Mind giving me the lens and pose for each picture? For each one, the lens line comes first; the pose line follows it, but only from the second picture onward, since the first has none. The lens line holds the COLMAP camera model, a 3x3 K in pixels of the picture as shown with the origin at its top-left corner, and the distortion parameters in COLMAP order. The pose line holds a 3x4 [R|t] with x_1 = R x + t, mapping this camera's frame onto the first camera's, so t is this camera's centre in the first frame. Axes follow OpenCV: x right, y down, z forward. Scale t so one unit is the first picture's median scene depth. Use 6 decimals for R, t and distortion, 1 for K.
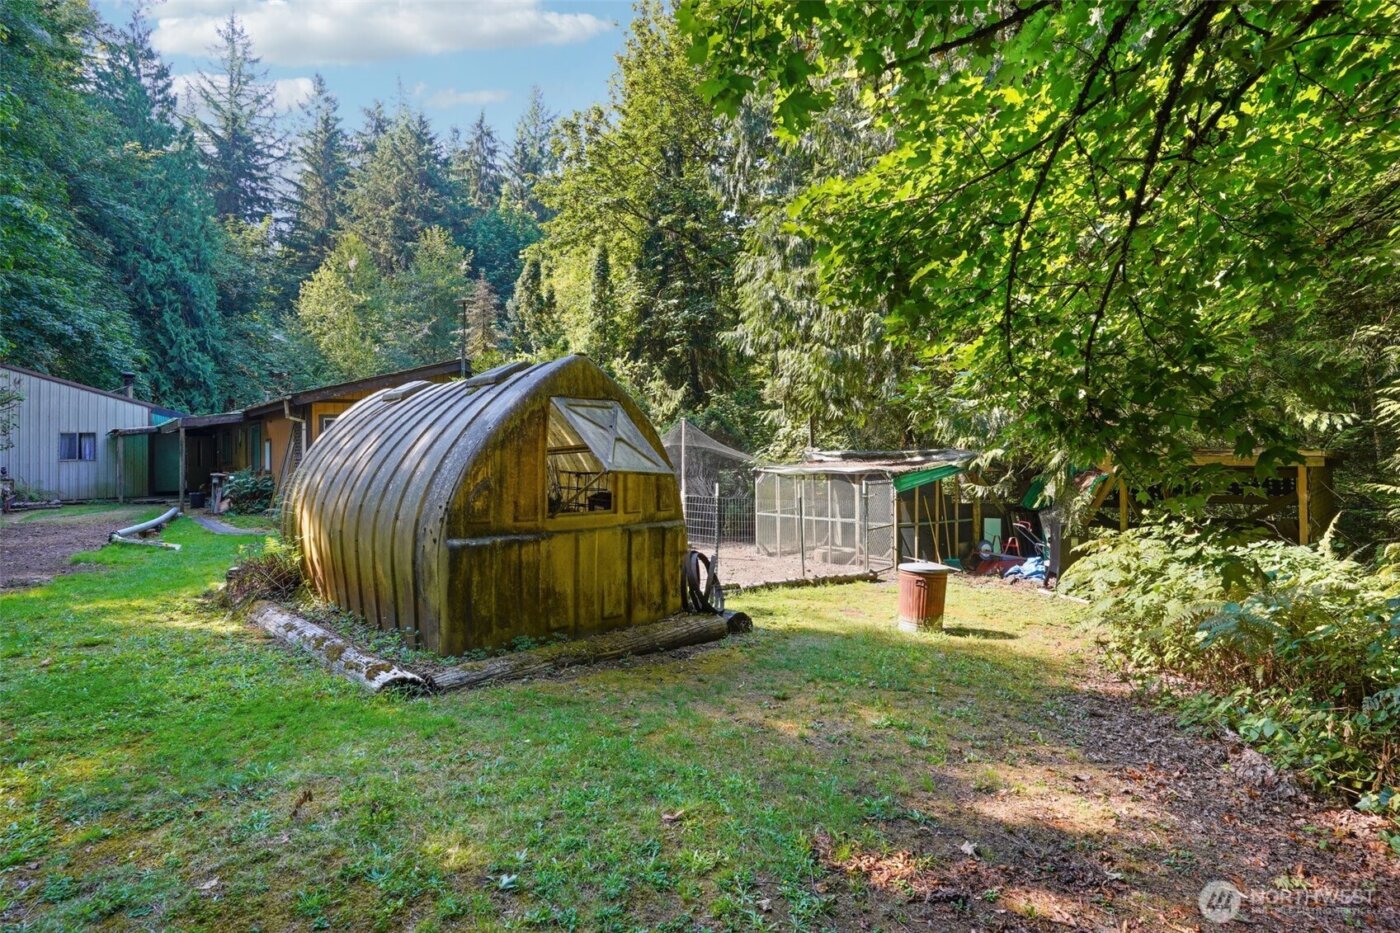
lens RADIAL K [[724.3, 0, 697.7], [0, 724.3, 447.0], [0, 0, 1]] dist [-0.038541, -0.000189]
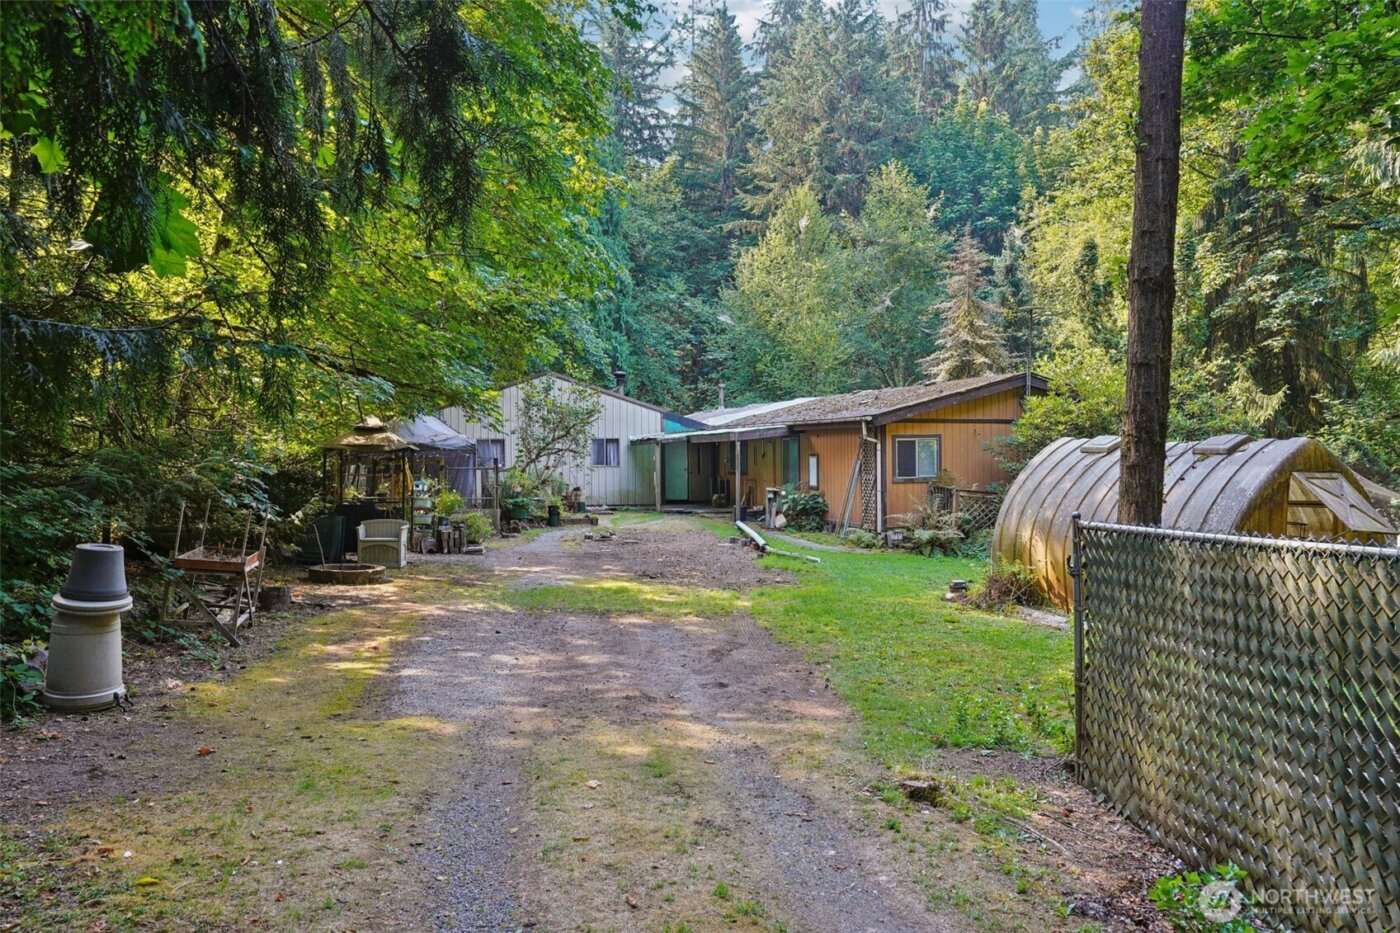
lens RADIAL K [[1108.9, 0, 700.0], [0, 1108.9, 466.5], [0, 0, 1]] dist [0.013865, 0.009253]
pose [[0.904719, 0.032936, -0.424734, -0.072296], [-0.022021, 0.999290, 0.030582, -0.026715], [0.425440, -0.018315, 0.904801, -0.313404]]
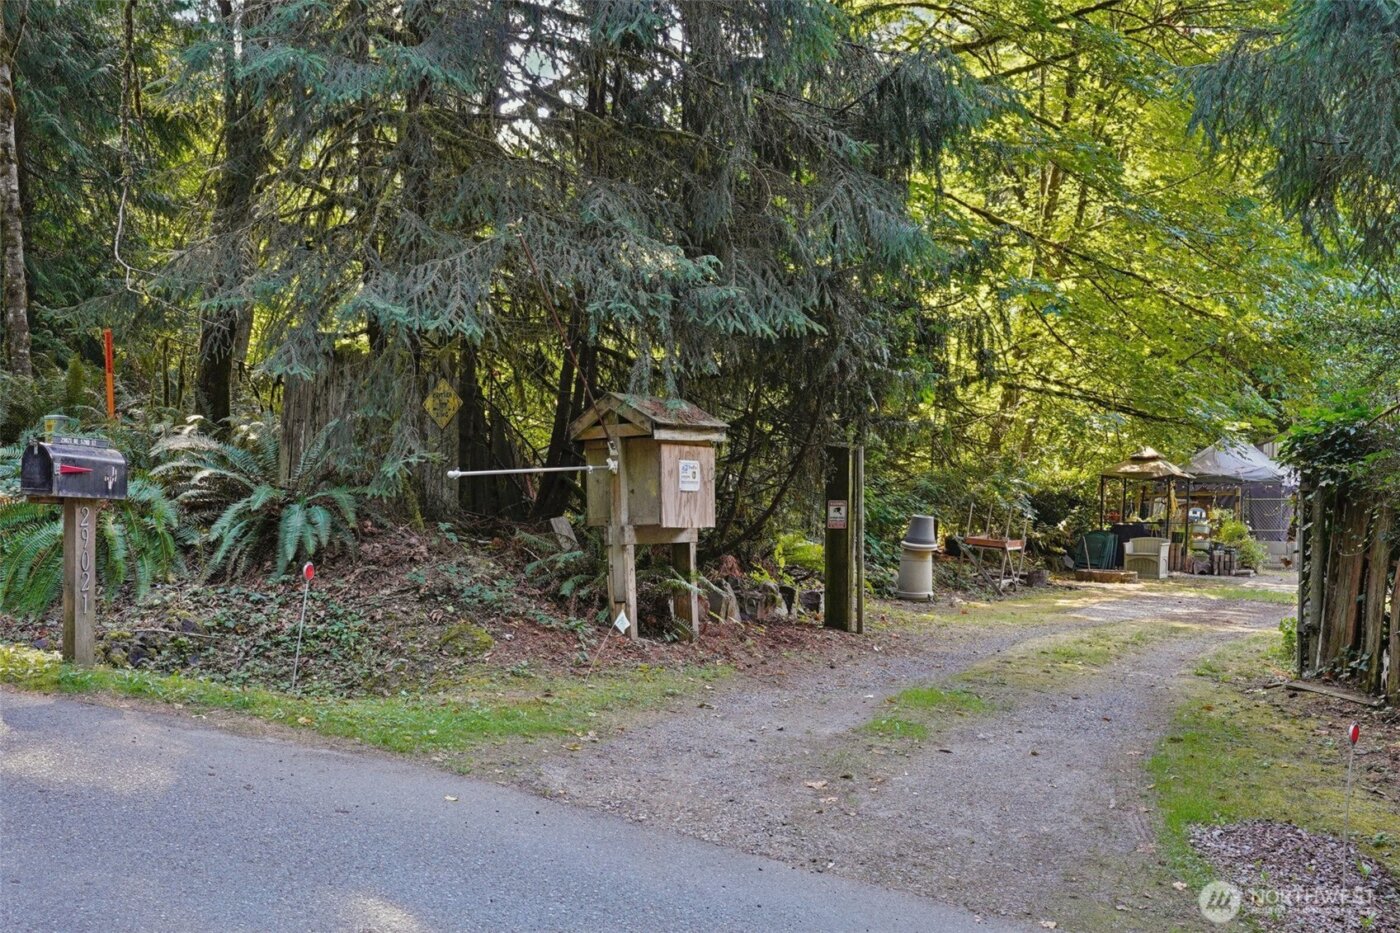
lens RADIAL K [[1603.6, 0, 700.8], [0, 1603.6, 679.4], [0, 0, 1]] dist [-0.015708, -0.023387]
pose [[0.463876, 0.122593, -0.877377, 0.329487], [-0.008544, 0.990952, 0.133946, -0.018323], [0.885859, -0.054638, 0.460726, -0.592415]]
